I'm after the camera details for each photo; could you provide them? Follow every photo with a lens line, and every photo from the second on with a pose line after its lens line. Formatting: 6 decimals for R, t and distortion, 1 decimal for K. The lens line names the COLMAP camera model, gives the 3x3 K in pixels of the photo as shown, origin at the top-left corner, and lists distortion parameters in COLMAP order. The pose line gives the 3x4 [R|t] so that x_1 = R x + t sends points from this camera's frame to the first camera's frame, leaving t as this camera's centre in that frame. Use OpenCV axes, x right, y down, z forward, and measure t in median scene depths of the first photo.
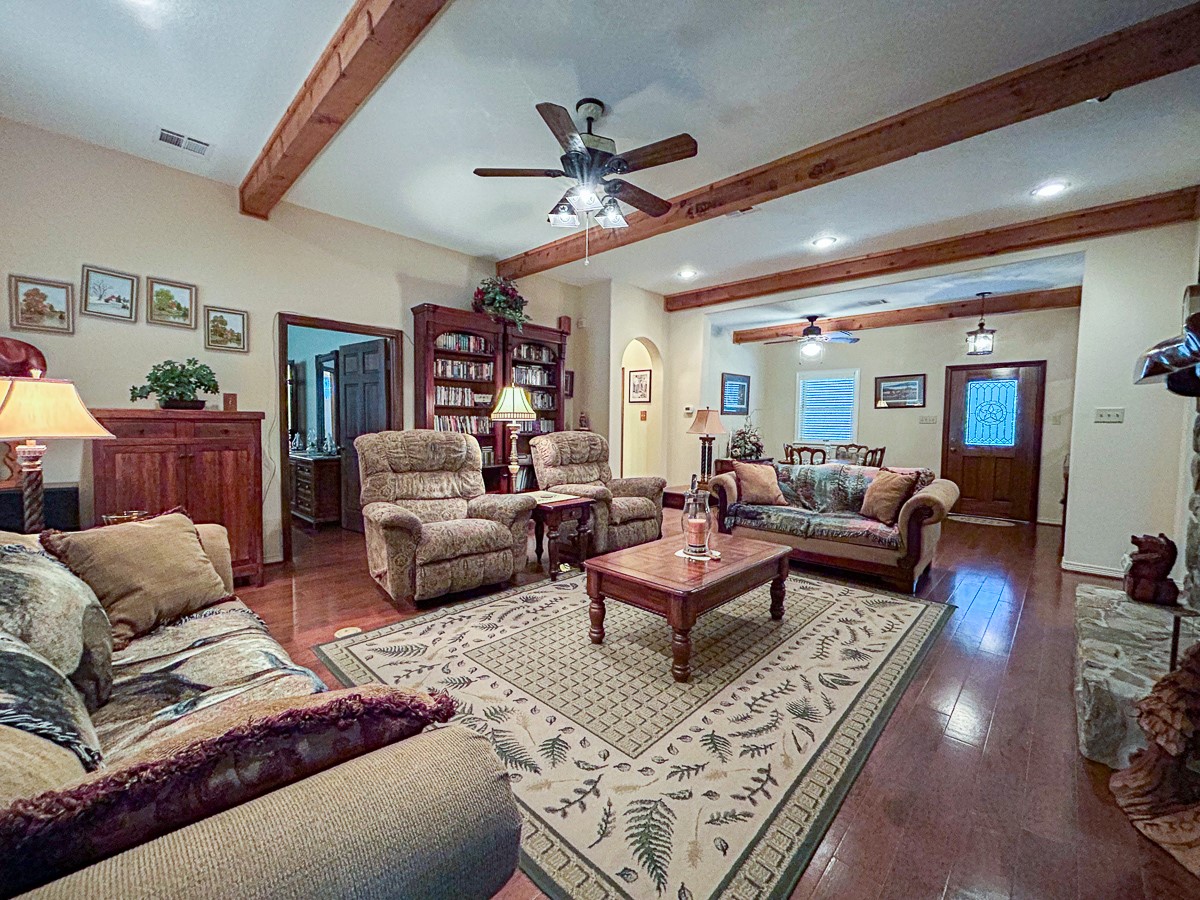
lens RADIAL K [[485.2, 0, 598.7], [0, 485.2, 446.3], [0, 0, 1]] dist [-0.003370, 0.000572]
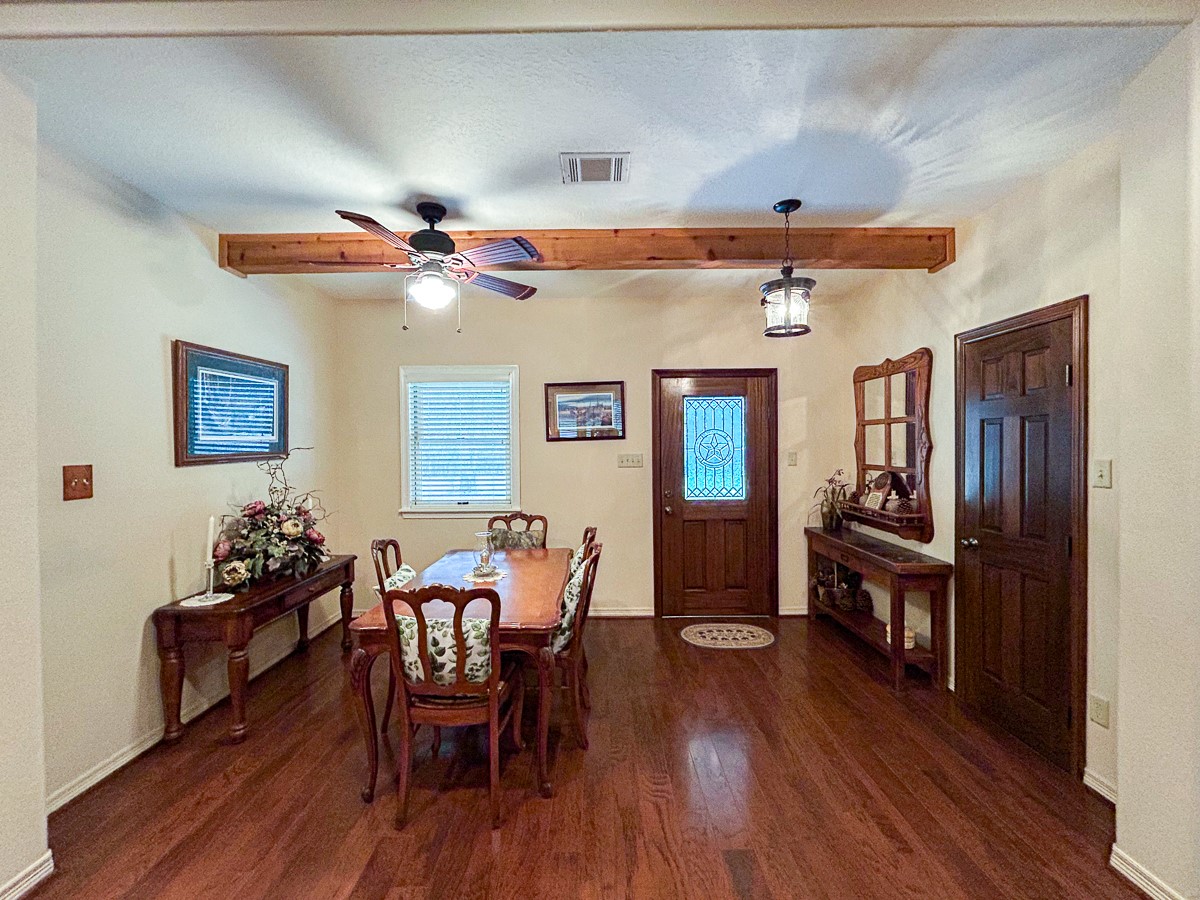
lens RADIAL K [[485.2, 0, 597.2], [0, 485.2, 448.7], [0, 0, 1]] dist [-0.003370, 0.000572]
pose [[0.723542, -0.027639, 0.689727, 0.246683], [0.053164, 0.998461, -0.015759, -0.060894], [-0.688230, 0.048071, 0.723898, 0.595363]]
